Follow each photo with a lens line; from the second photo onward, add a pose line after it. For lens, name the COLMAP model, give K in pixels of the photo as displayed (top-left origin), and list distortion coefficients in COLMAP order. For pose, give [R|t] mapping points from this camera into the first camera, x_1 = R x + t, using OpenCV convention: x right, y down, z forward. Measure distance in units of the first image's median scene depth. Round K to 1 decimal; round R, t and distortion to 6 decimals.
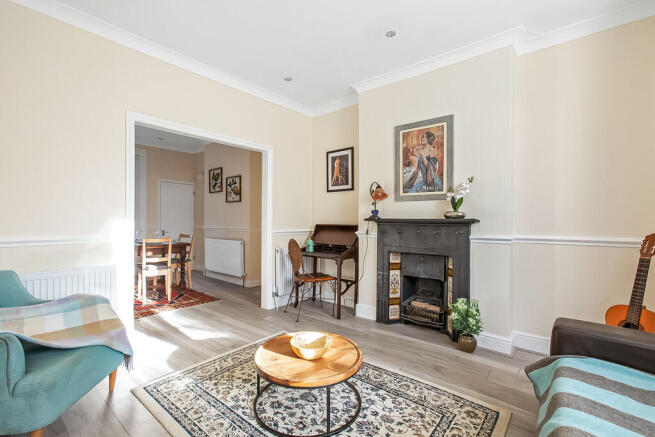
lens RADIAL K [[293.2, 0, 334.8], [0, 293.2, 220.5], [0, 0, 1]] dist [-0.015947, 0.003082]
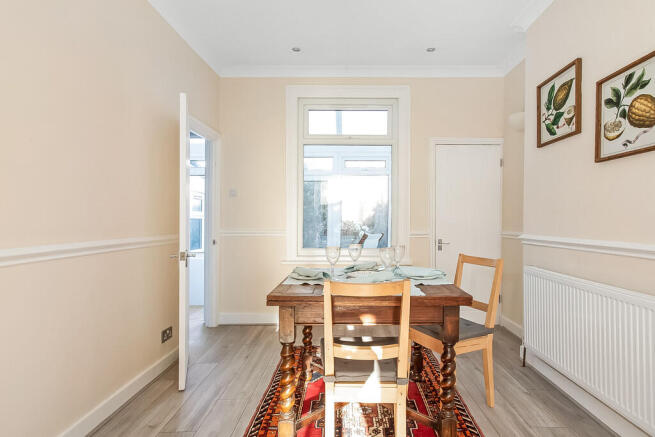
lens RADIAL K [[359.1, 0, 329.8], [0, 359.1, 218.3], [0, 0, 1]] dist [-0.001297, -0.000343]
pose [[0.617540, -0.004945, -0.786524, -0.241544], [-0.002513, 0.999963, -0.008261, 0.004338], [0.786535, 0.007078, 0.617505, 0.523919]]
